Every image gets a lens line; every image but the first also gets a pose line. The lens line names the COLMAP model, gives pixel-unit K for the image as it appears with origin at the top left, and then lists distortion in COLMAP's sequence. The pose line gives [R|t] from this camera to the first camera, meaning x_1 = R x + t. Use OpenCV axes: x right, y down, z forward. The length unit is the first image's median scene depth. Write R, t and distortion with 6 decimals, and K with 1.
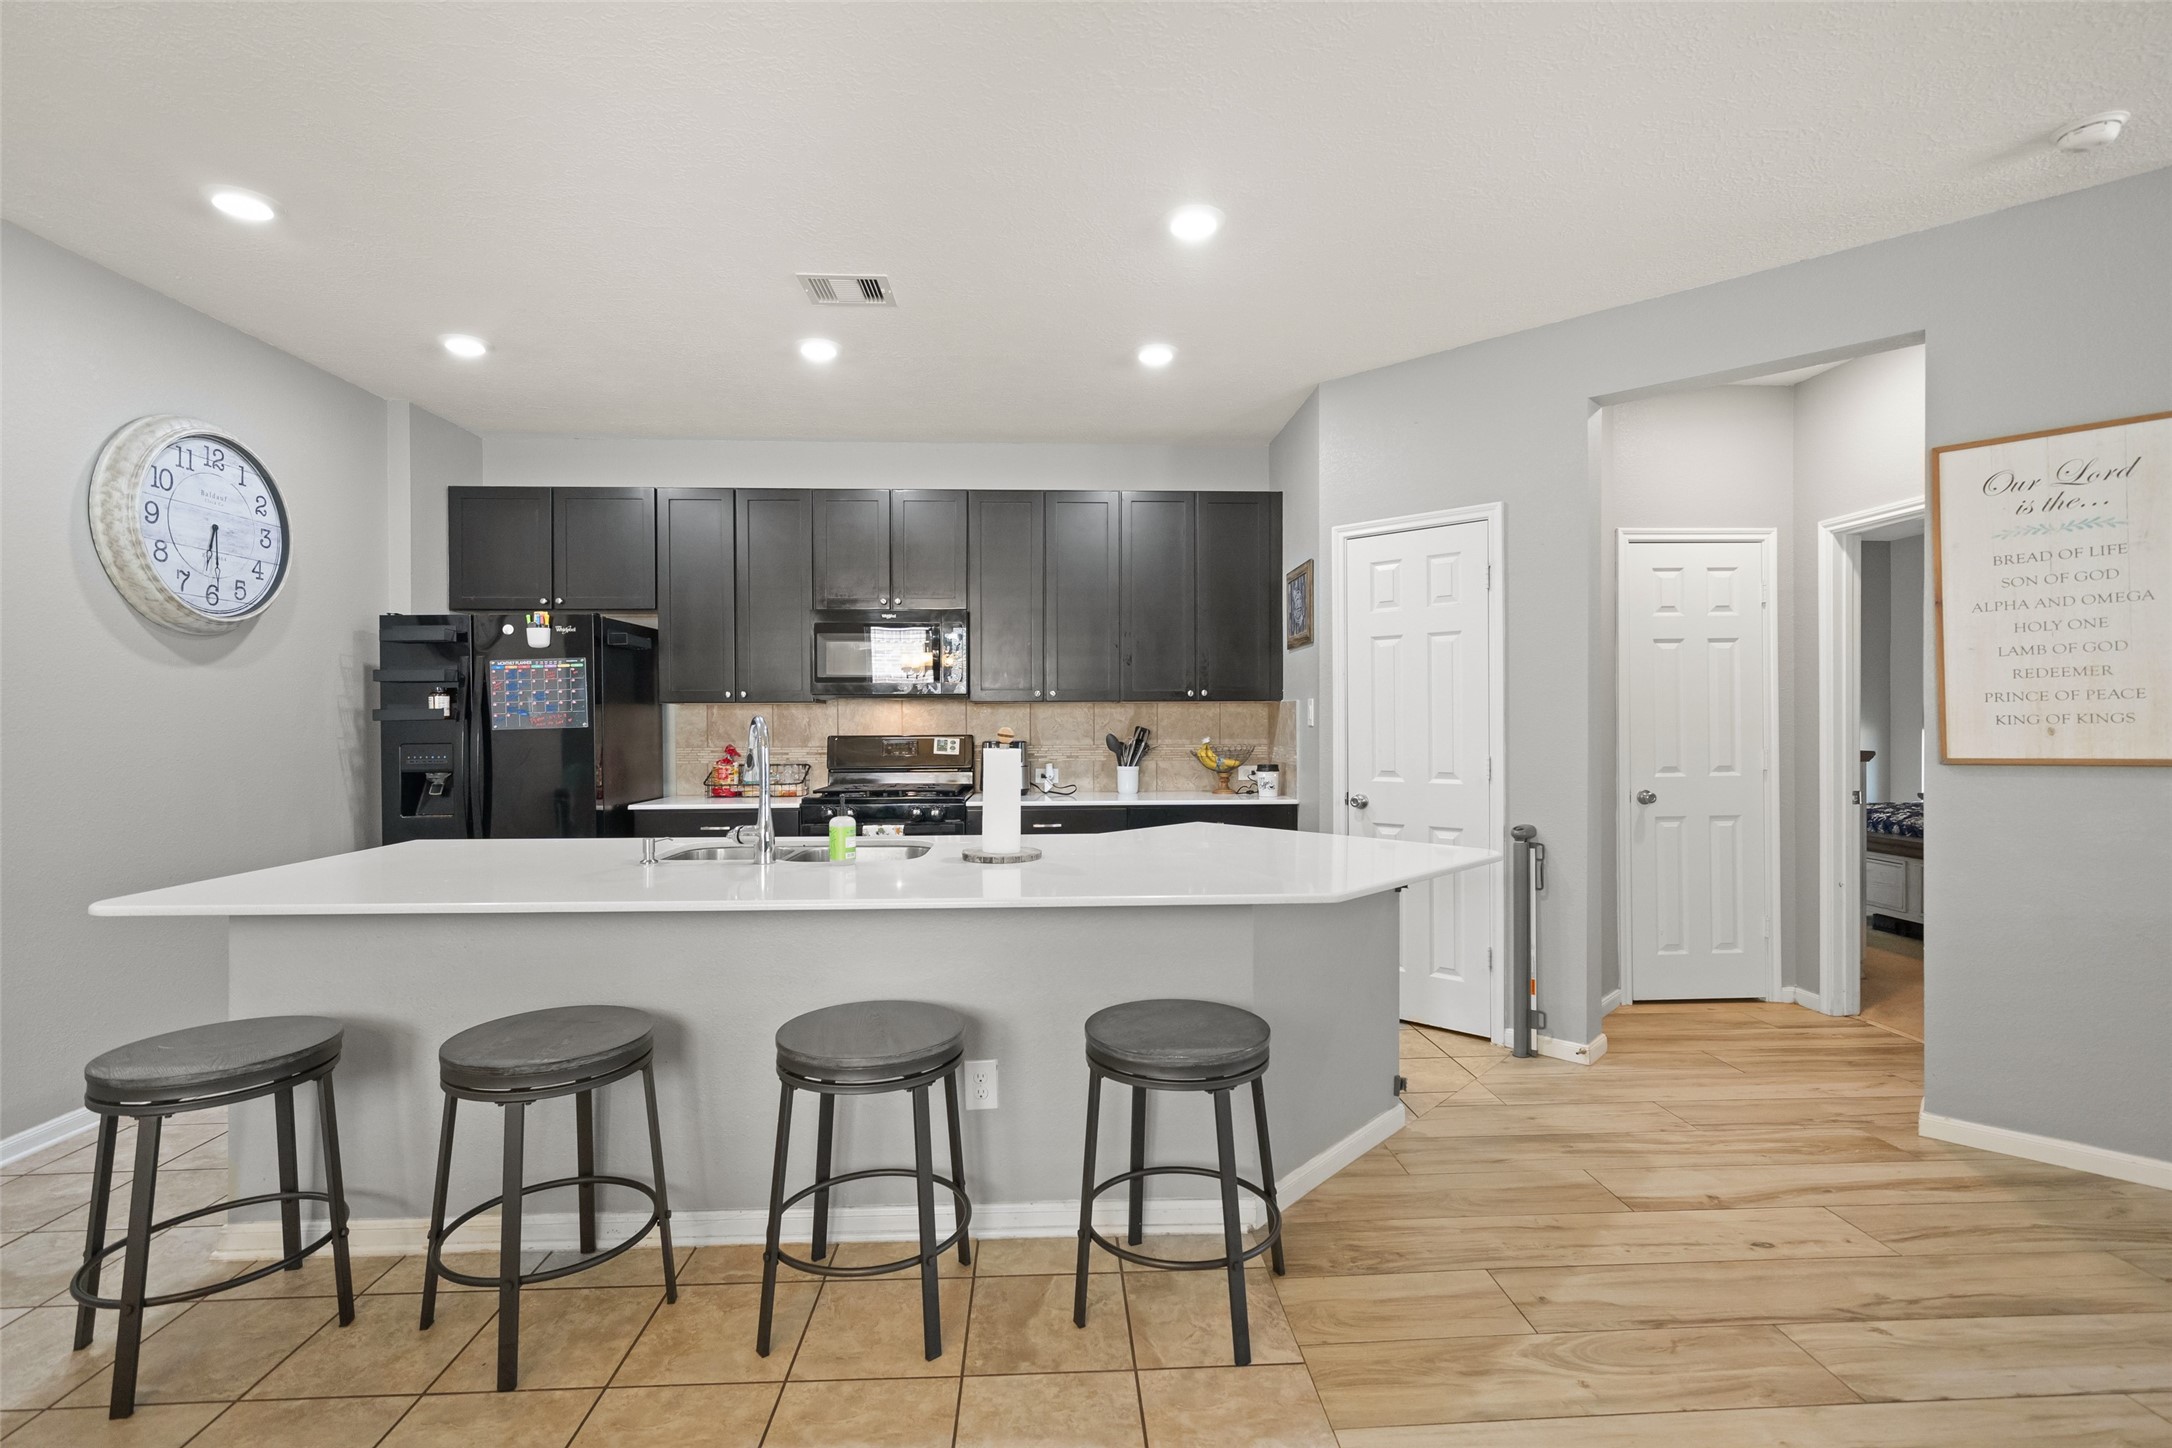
lens RADIAL K [[1005.4, 0, 1089.9], [0, 1005.4, 727.4], [0, 0, 1]] dist [0.001777, 0.000432]
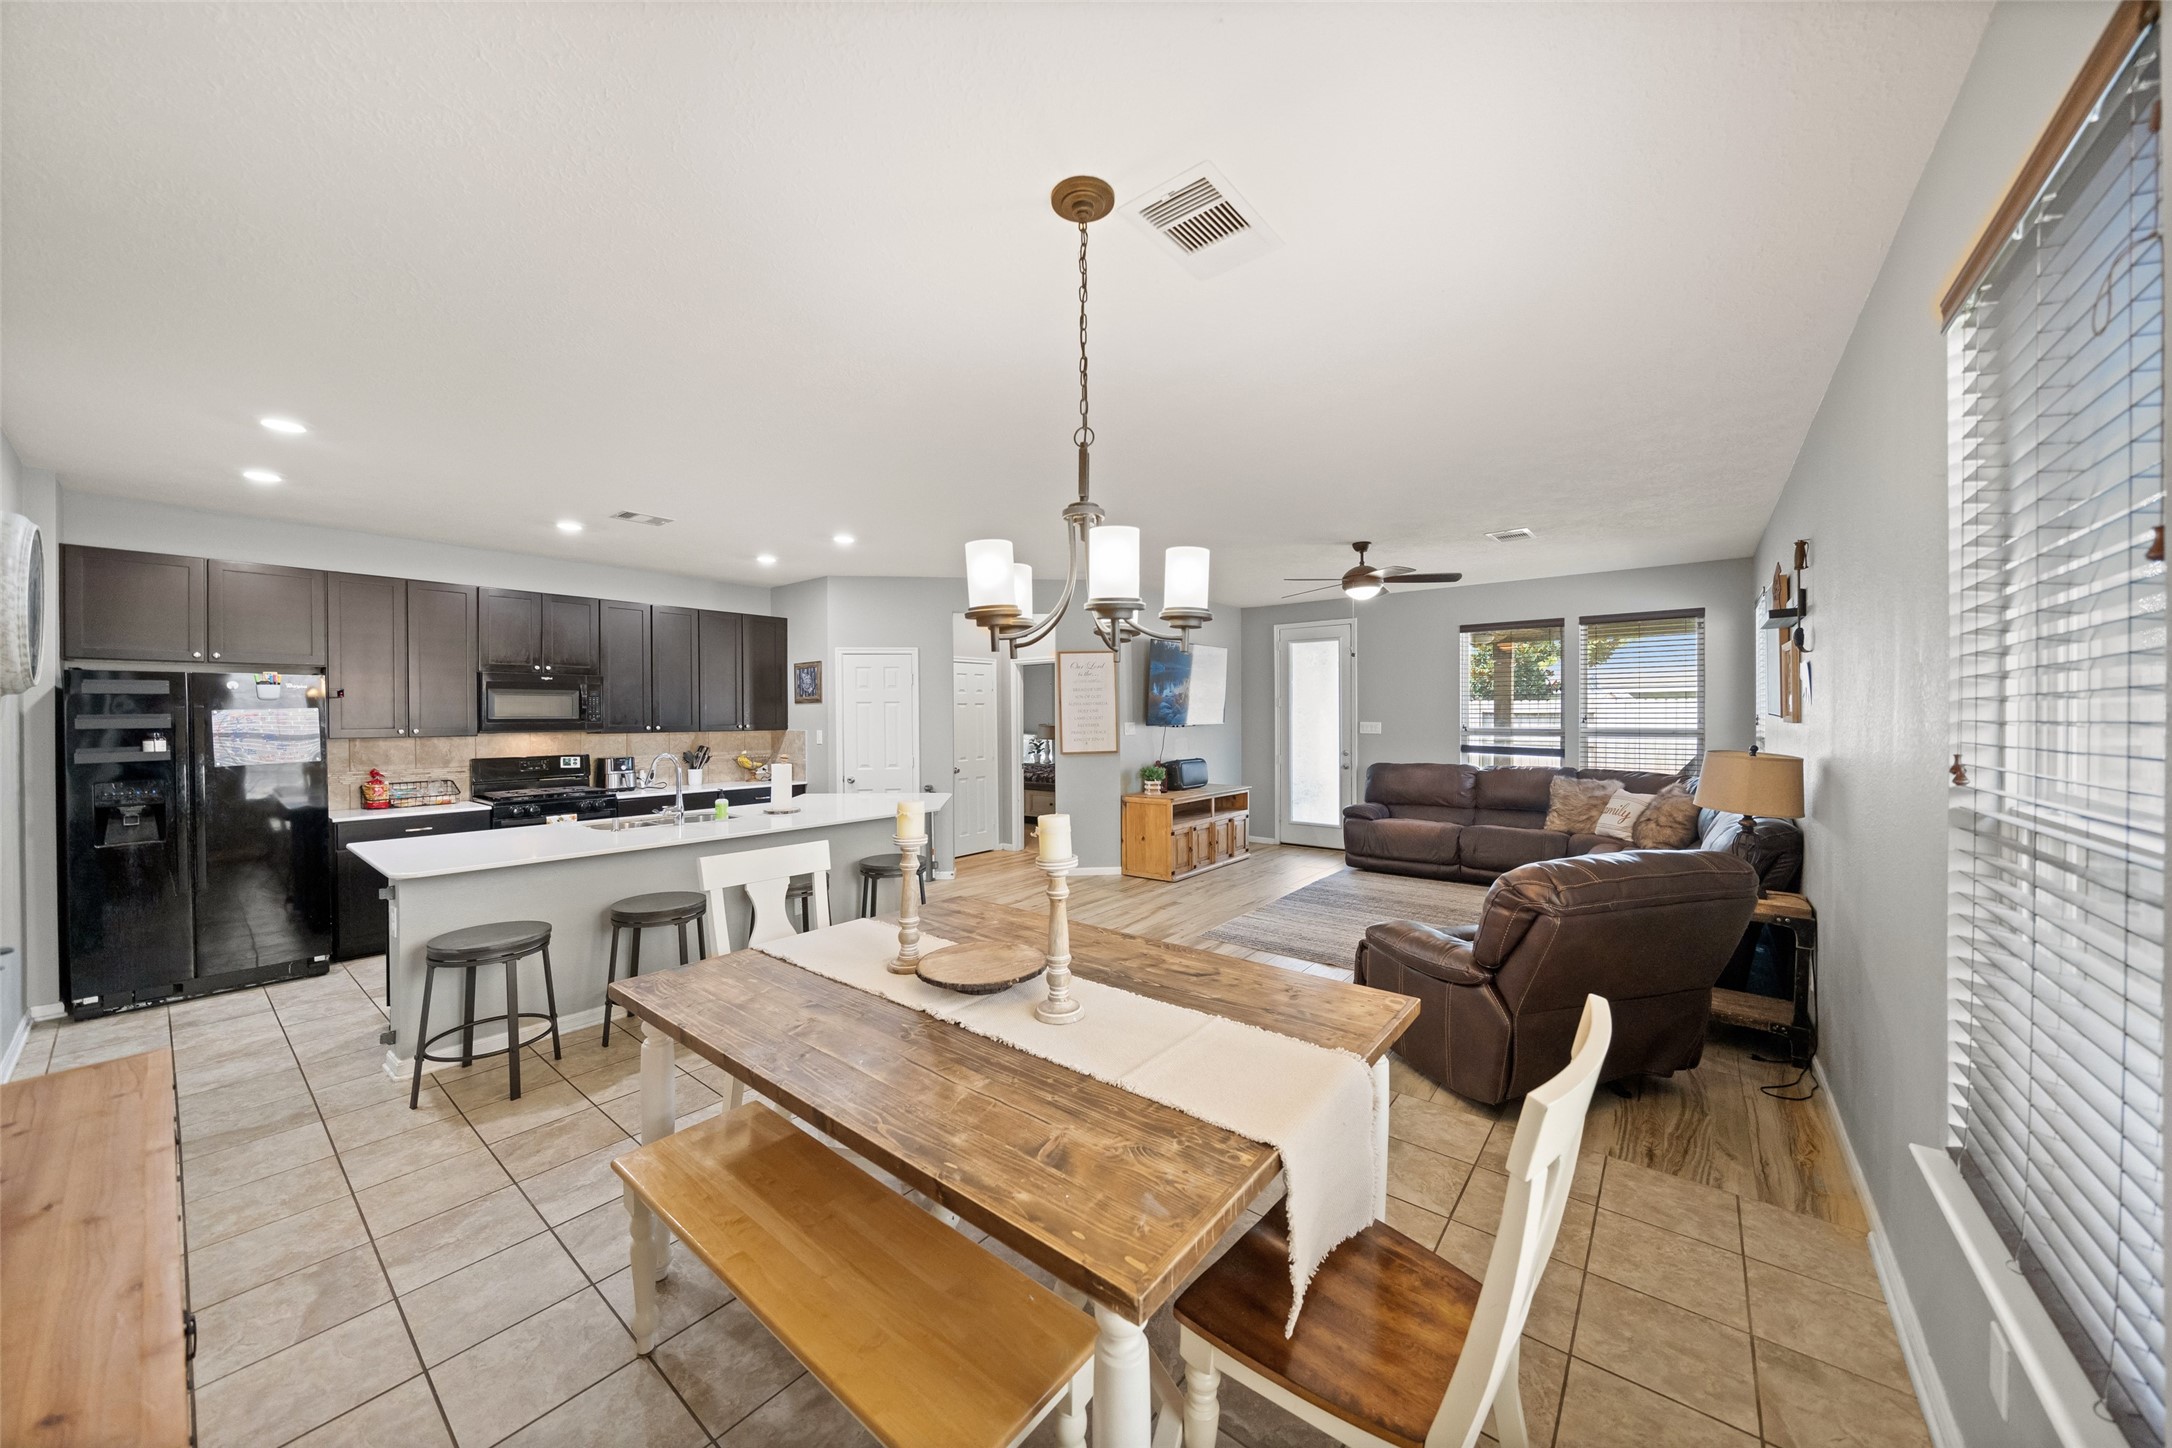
lens RADIAL K [[747.4, 0, 1089.3], [0, 747.4, 722.7], [0, 0, 1]] dist [-0.002699, -0.000140]
pose [[0.661639, -0.005989, 0.749798, -0.665936], [0.008292, 0.999965, 0.000670, -0.049861], [-0.749776, 0.005774, 0.661666, -0.475225]]
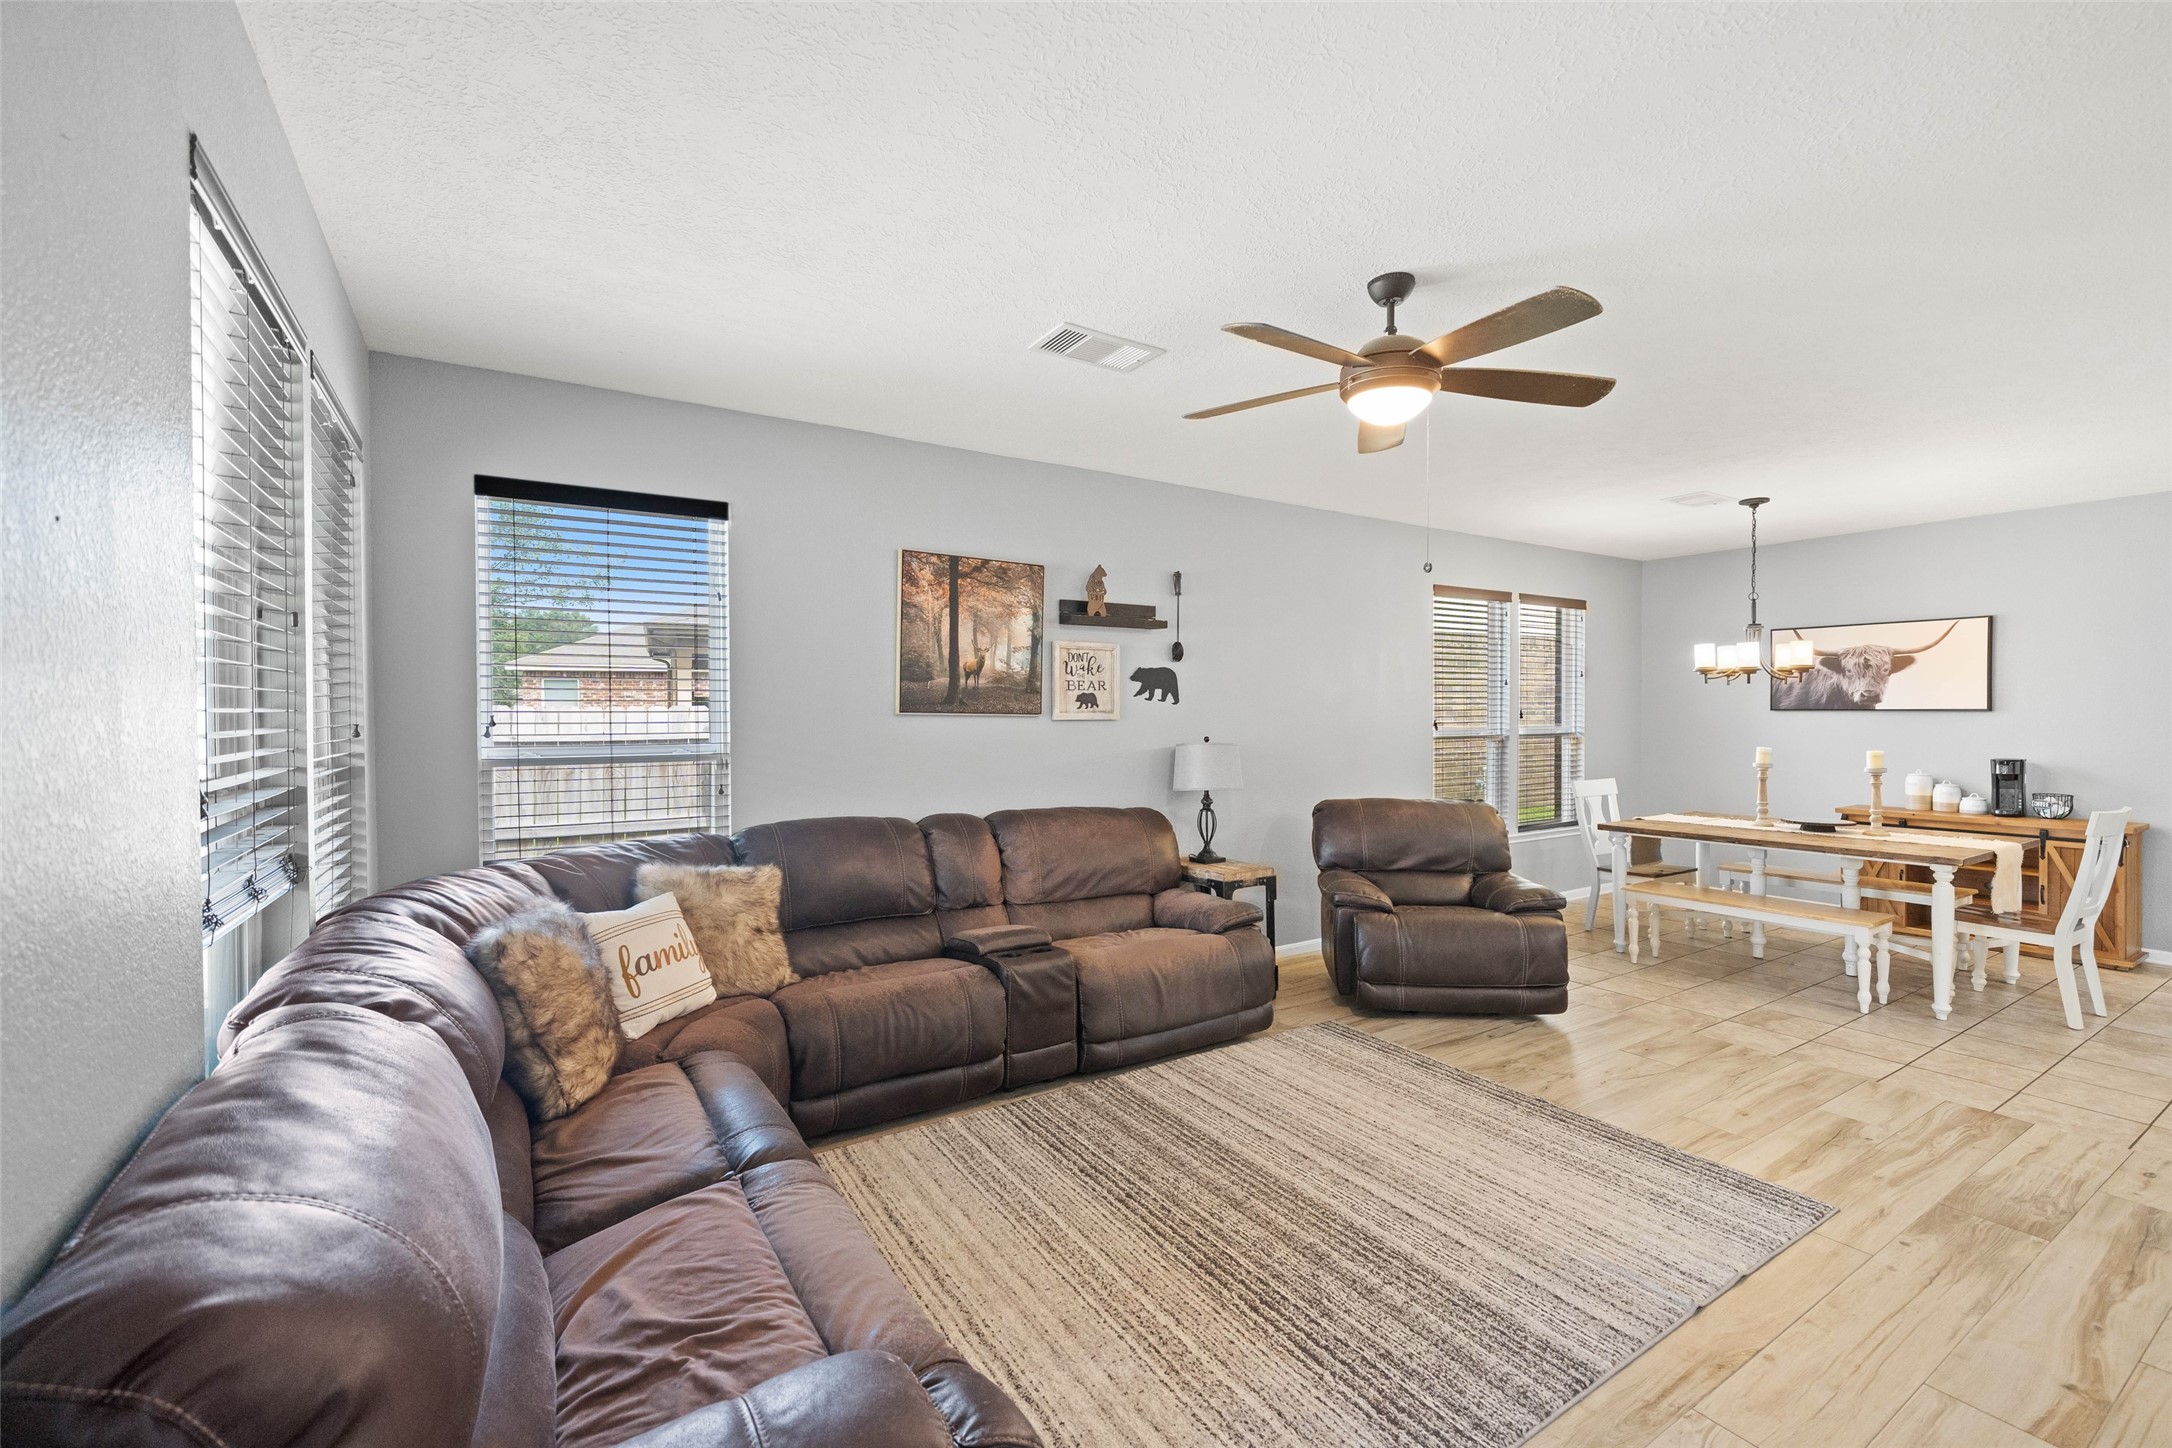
lens RADIAL K [[918.7, 0, 1085.5], [0, 918.7, 721.0], [0, 0, 1]] dist [0.000010, -0.000277]
pose [[-0.870654, 0.011643, -0.491758, 1.362718], [0.000517, 0.999741, 0.022754, -0.068442], [0.491895, 0.019557, -0.870435, 0.612985]]
